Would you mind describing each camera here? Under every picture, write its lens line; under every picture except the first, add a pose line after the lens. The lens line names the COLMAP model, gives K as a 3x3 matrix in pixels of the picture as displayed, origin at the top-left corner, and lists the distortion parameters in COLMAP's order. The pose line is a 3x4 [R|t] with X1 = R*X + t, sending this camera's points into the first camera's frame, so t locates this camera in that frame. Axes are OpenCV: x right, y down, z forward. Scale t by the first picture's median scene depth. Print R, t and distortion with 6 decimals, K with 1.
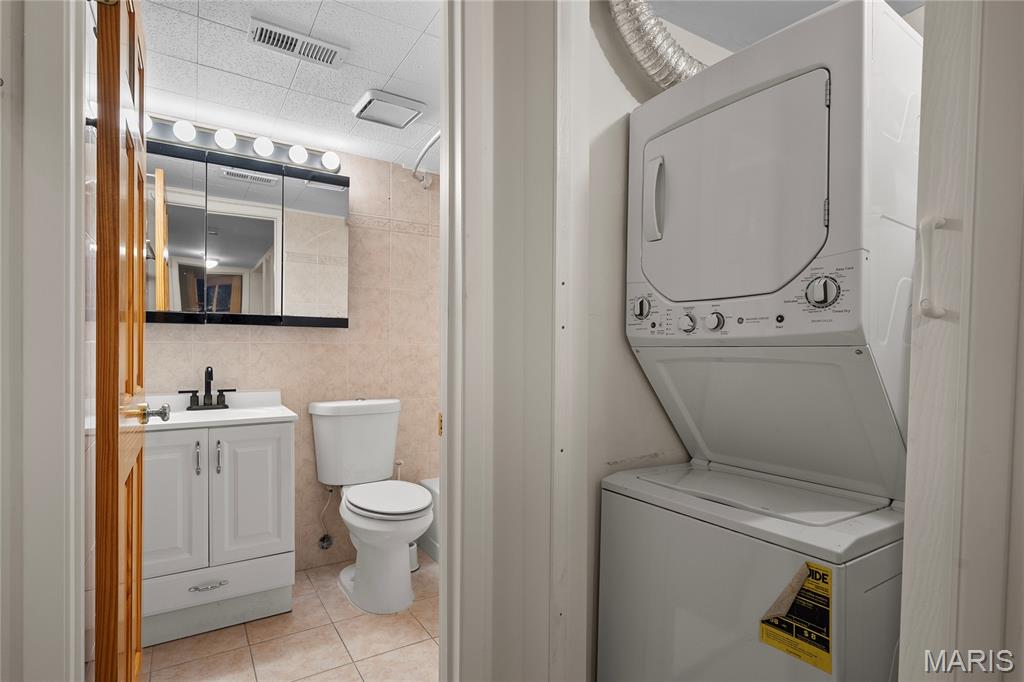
lens RADIAL K [[506.3, 0, 508.6], [0, 506.3, 347.4], [0, 0, 1]] dist [0.014319, -0.000457]
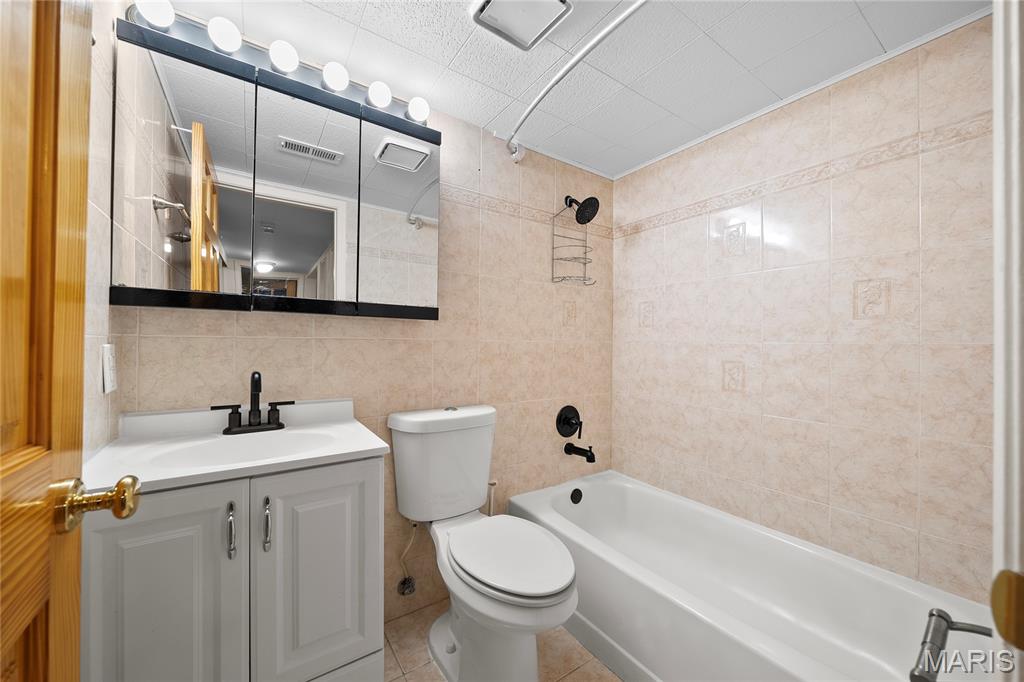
lens RADIAL K [[377.2, 0, 516.4], [0, 377.2, 339.1], [0, 0, 1]] dist [0.001906, 0.000310]
pose [[0.998727, -0.002579, 0.050380, -0.220980], [0.003669, 0.999761, -0.021557, 0.005178], [-0.050312, 0.021714, 0.998497, 0.397330]]
